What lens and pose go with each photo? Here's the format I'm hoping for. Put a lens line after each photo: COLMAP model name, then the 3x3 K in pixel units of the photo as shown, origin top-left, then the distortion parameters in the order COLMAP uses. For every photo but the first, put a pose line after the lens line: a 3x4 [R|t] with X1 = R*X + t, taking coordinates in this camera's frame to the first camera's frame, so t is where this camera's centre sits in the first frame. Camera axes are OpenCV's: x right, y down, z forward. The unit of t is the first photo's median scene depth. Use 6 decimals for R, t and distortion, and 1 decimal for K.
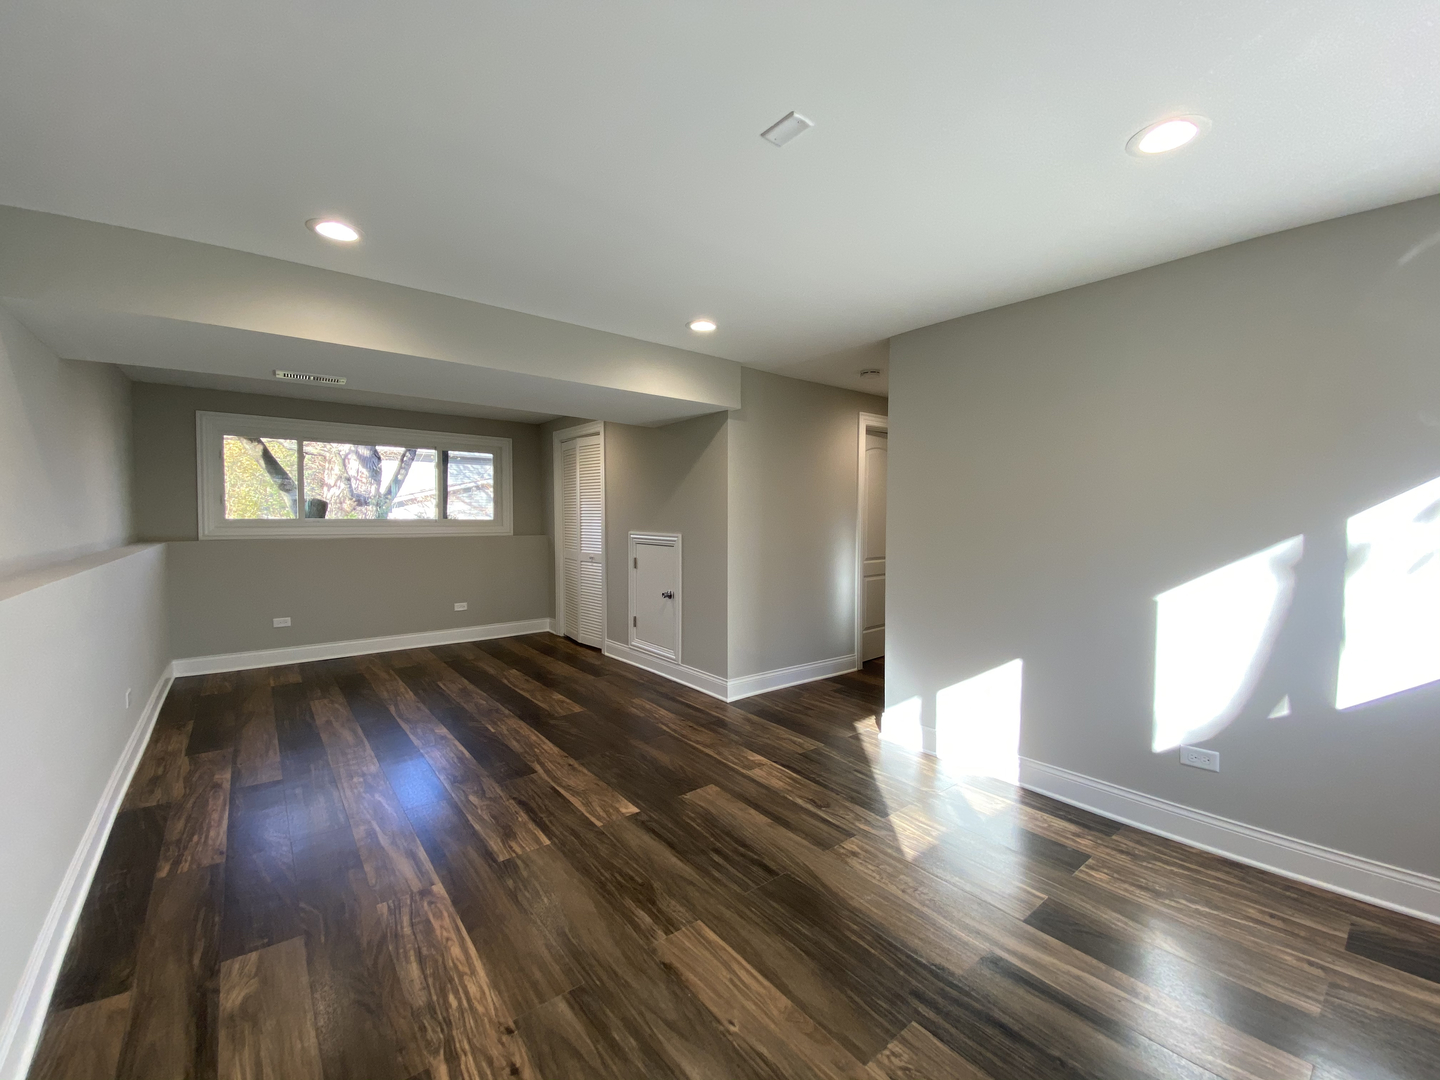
lens RADIAL K [[585.3, 0, 718.8], [0, 585.3, 537.7], [0, 0, 1]] dist [0.029755, -0.020803]
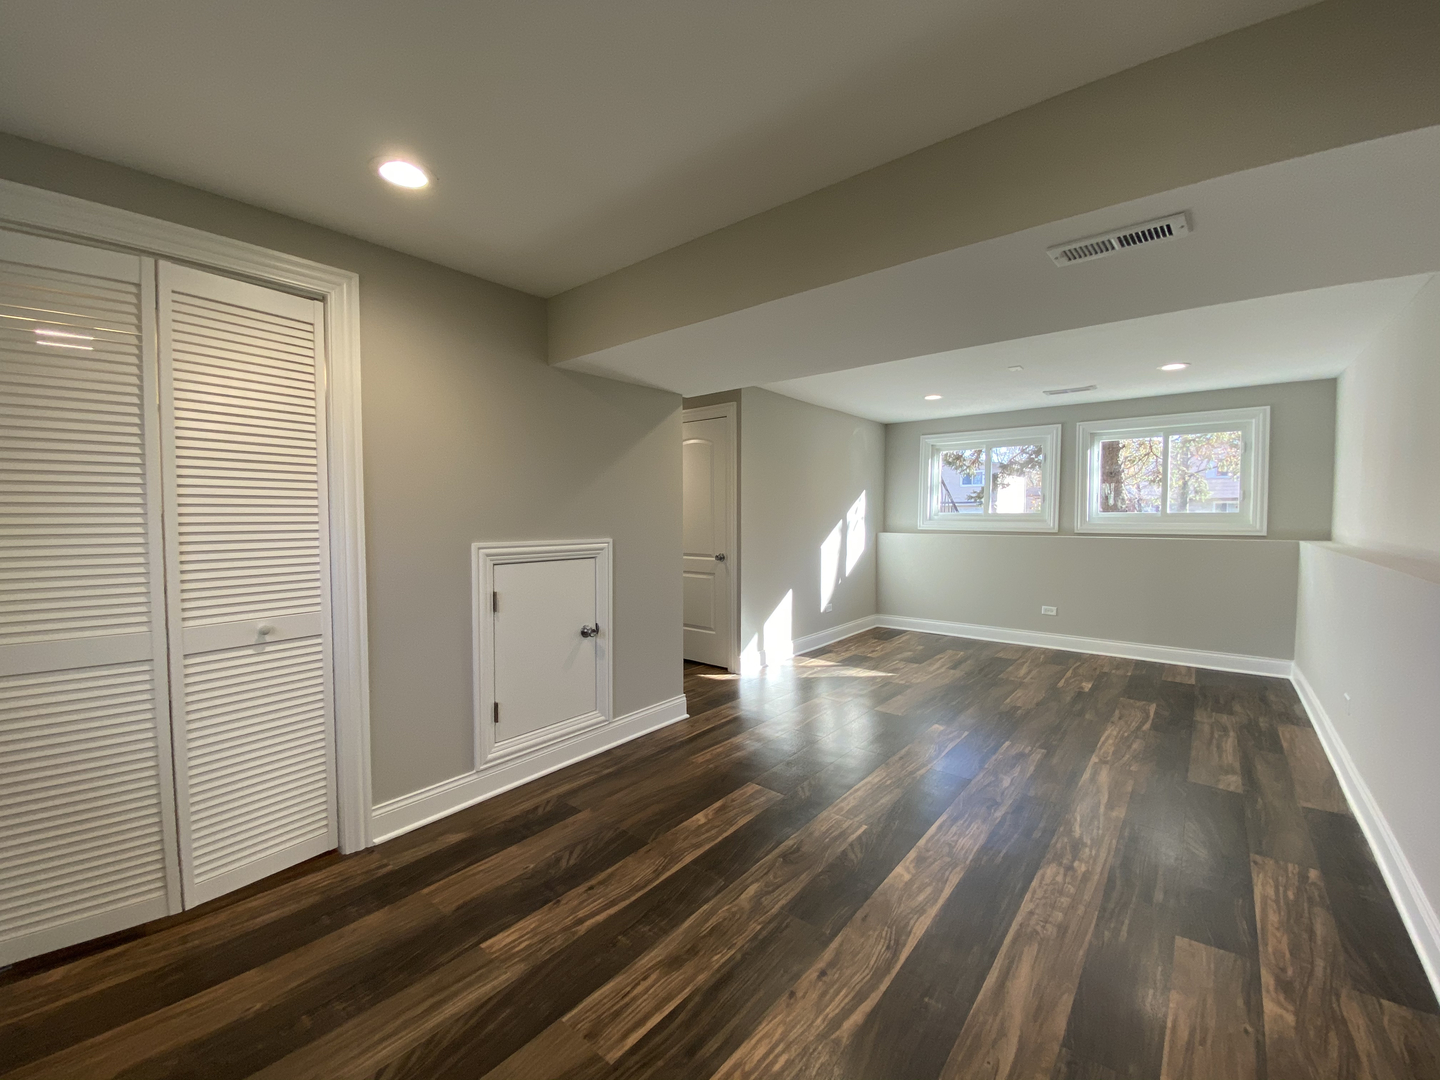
lens RADIAL K [[585.3, 0, 718.8], [0, 585.3, 537.7], [0, 0, 1]] dist [0.029755, -0.020803]
pose [[-0.205671, -0.043228, 0.977666, -1.275521], [0.036549, 0.997988, 0.051815, -0.064163], [-0.977939, 0.046389, -0.203677, 1.637610]]
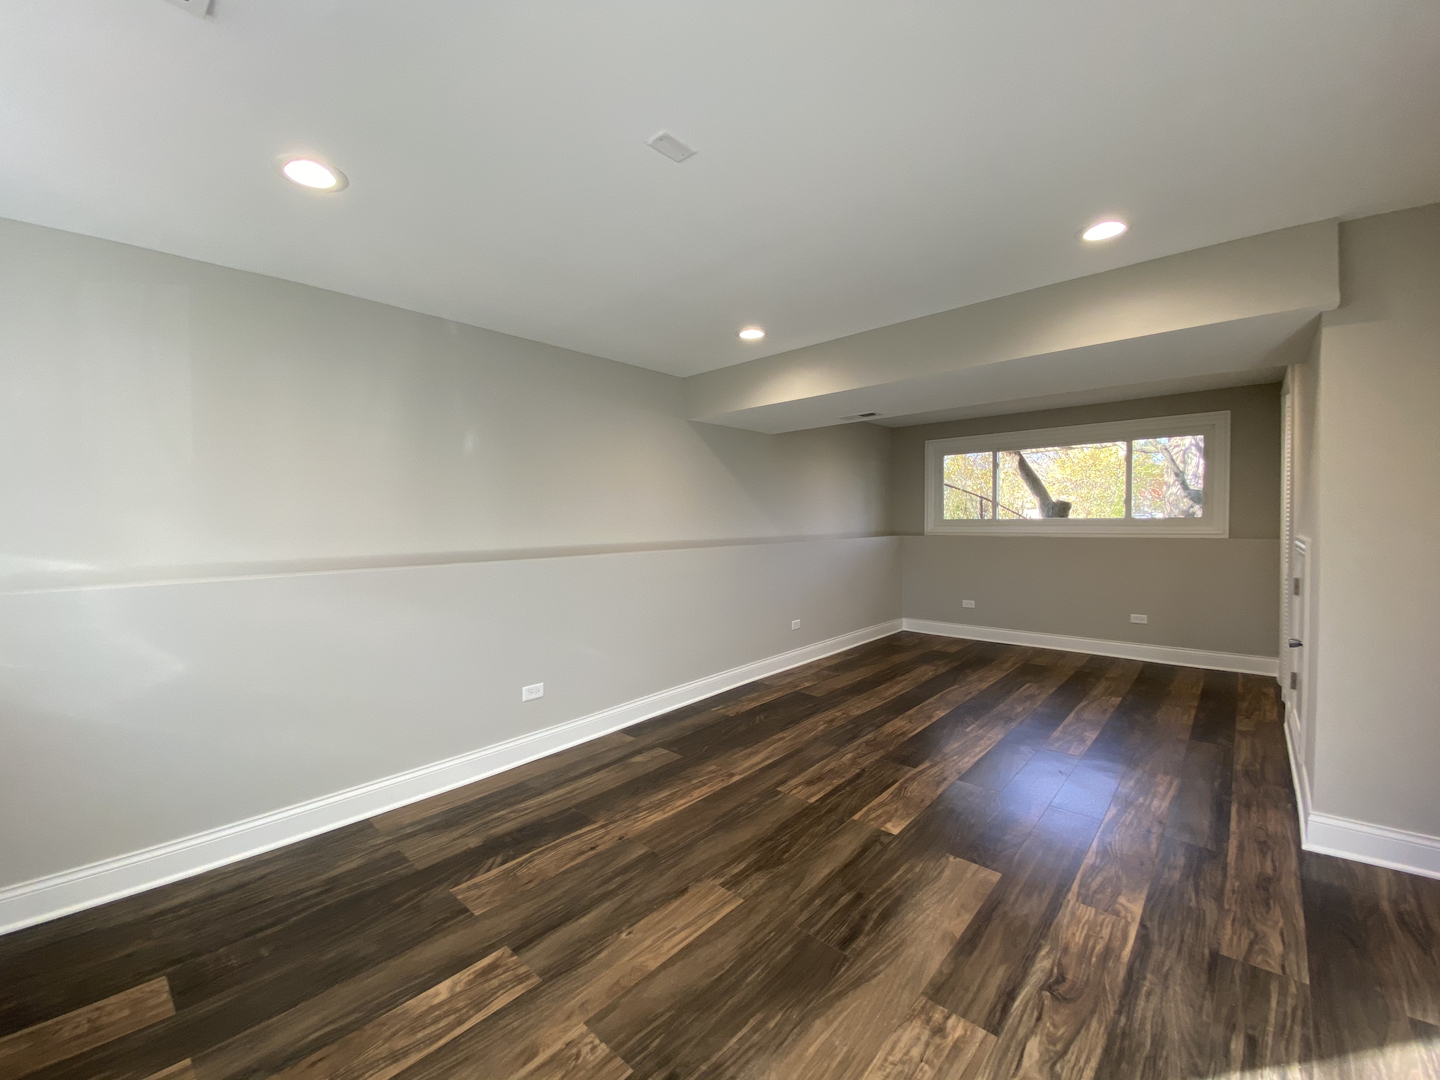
lens RADIAL K [[585.3, 0, 718.8], [0, 585.3, 537.7], [0, 0, 1]] dist [0.029755, -0.020803]
pose [[0.166543, 0.026680, -0.985673, 0.665394], [-0.025766, 0.999410, 0.022699, -0.013079], [0.985697, 0.021617, 0.167132, 0.521611]]
